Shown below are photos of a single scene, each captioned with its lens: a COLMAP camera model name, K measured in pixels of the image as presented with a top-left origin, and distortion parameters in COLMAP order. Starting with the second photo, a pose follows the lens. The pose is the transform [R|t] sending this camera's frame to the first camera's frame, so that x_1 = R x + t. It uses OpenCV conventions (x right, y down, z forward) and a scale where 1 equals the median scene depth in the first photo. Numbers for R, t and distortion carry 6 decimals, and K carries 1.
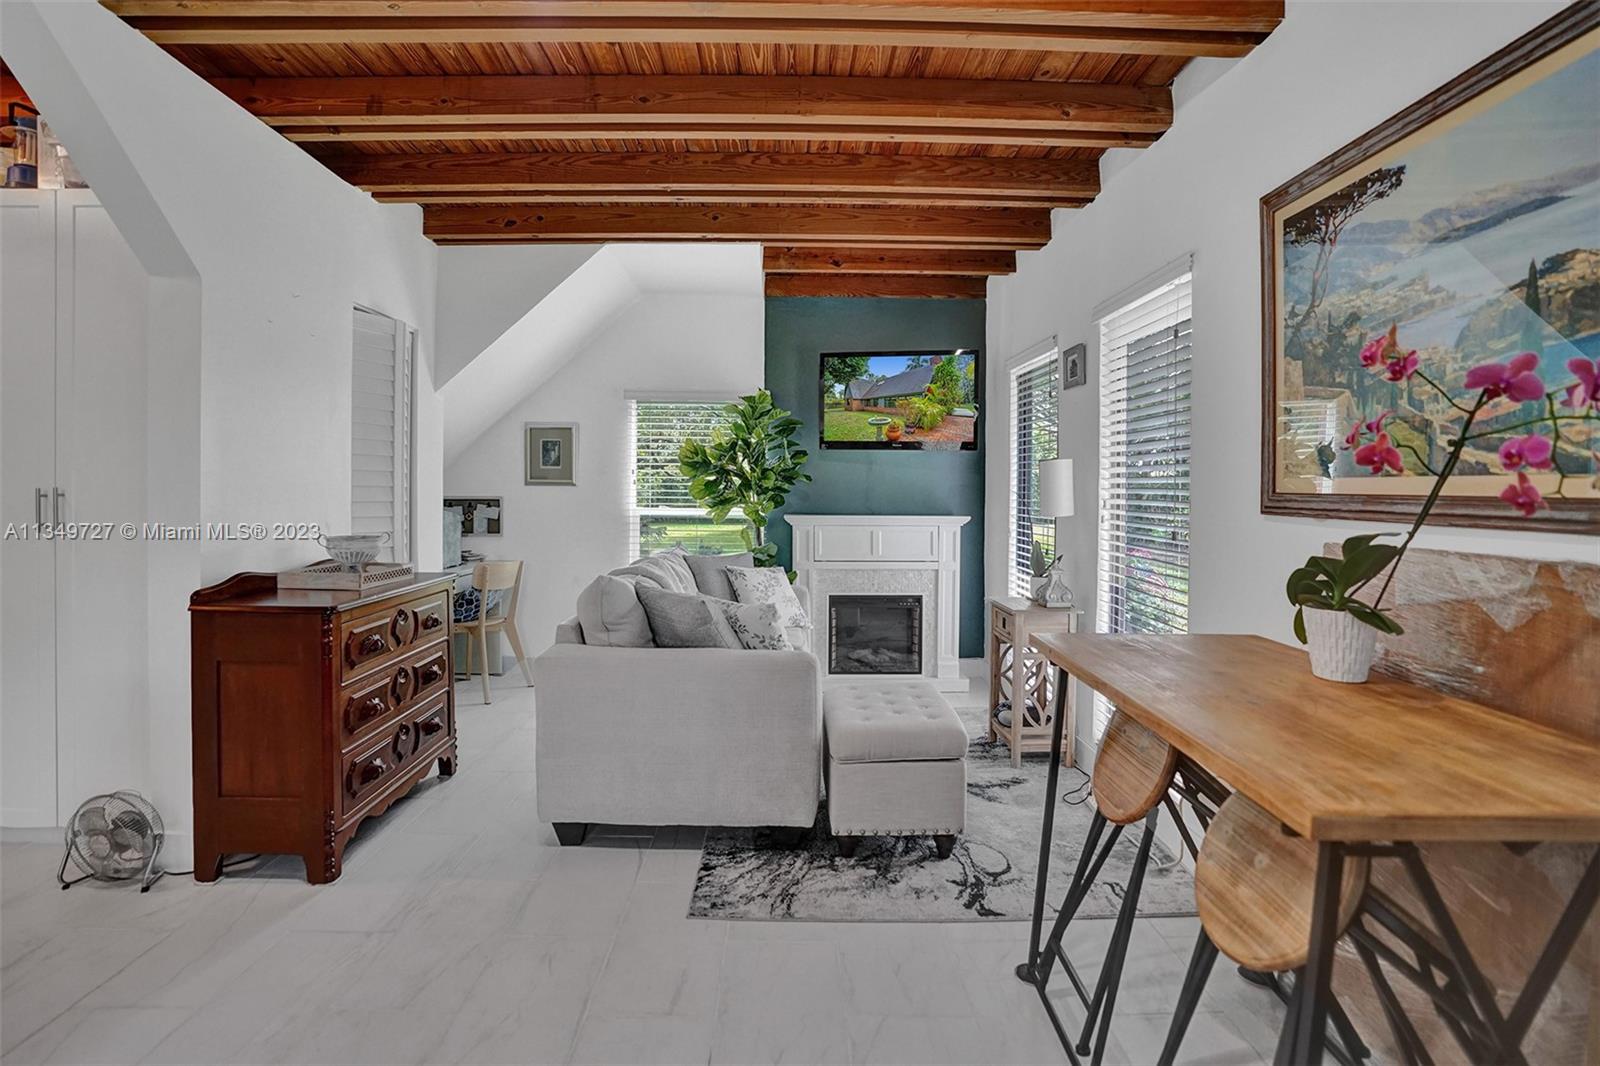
lens RADIAL K [[740.4, 0, 790.3], [0, 740.4, 499.5], [0, 0, 1]] dist [-0.046860, 0.010300]
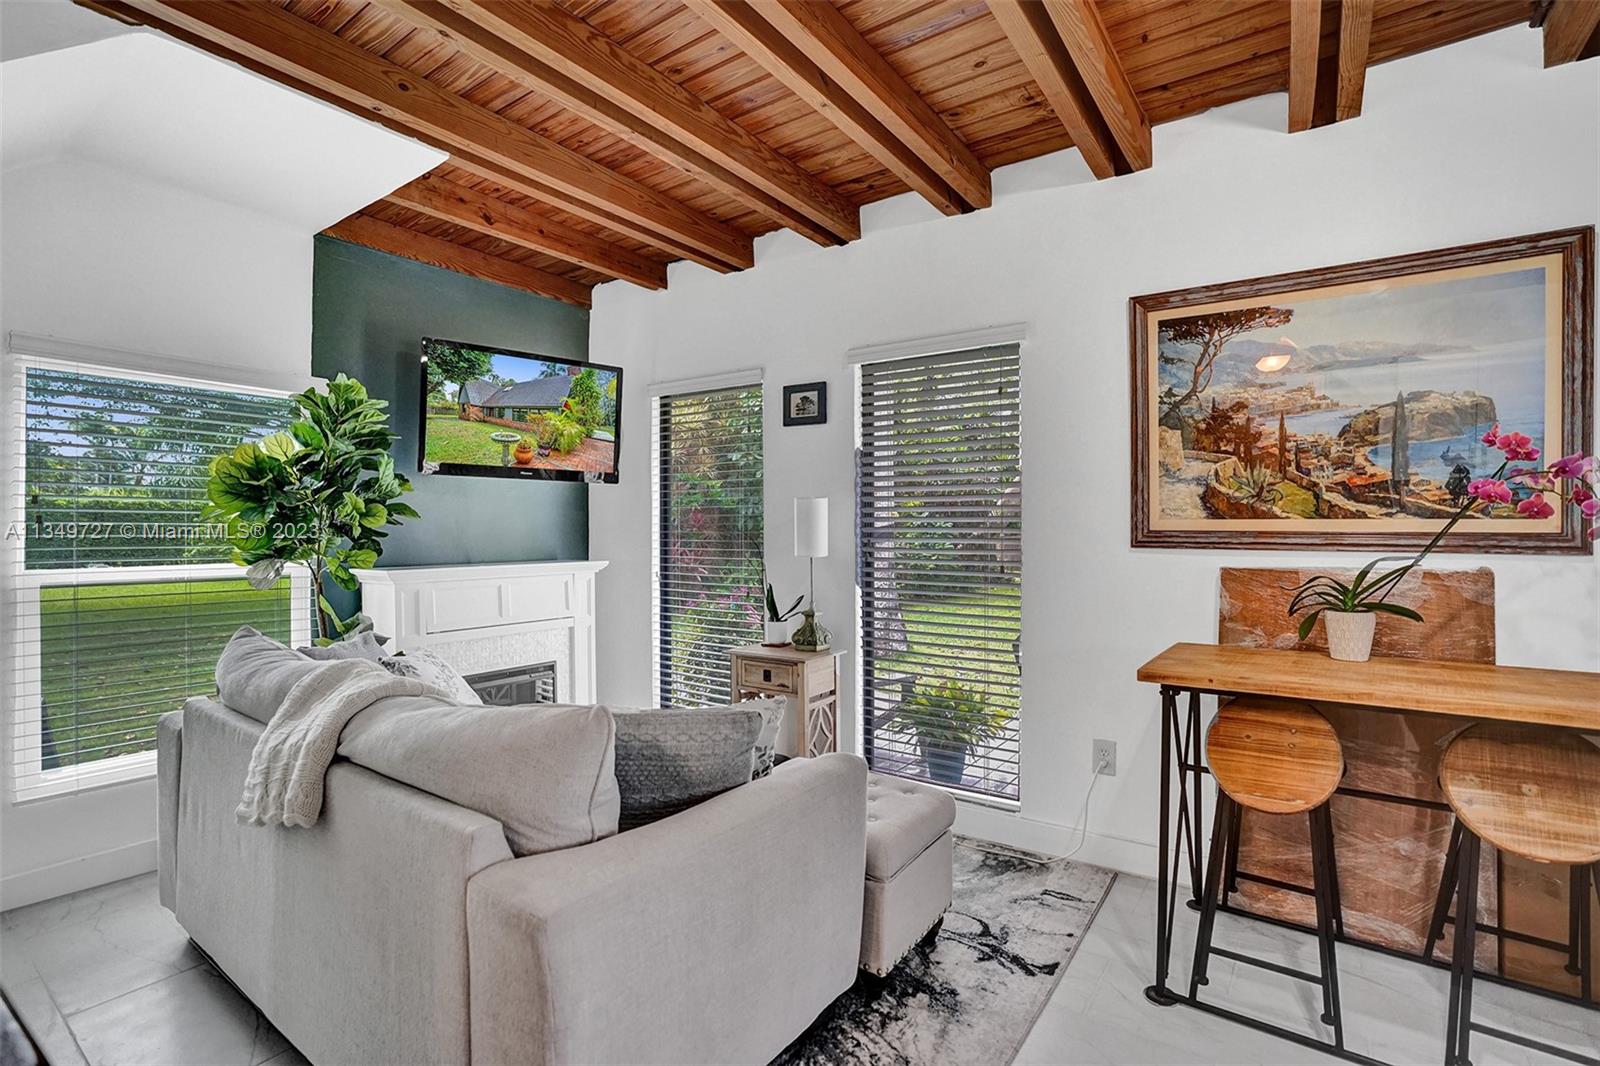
lens RADIAL K [[740.4, 0, 863.3], [0, 740.4, 519.9], [0, 0, 1]] dist [-0.046860, 0.010300]
pose [[0.578672, -0.003672, 0.815552, -0.701556], [0.016720, 0.999833, -0.007362, -0.026723], [-0.815389, 0.017896, 0.578637, 0.676518]]
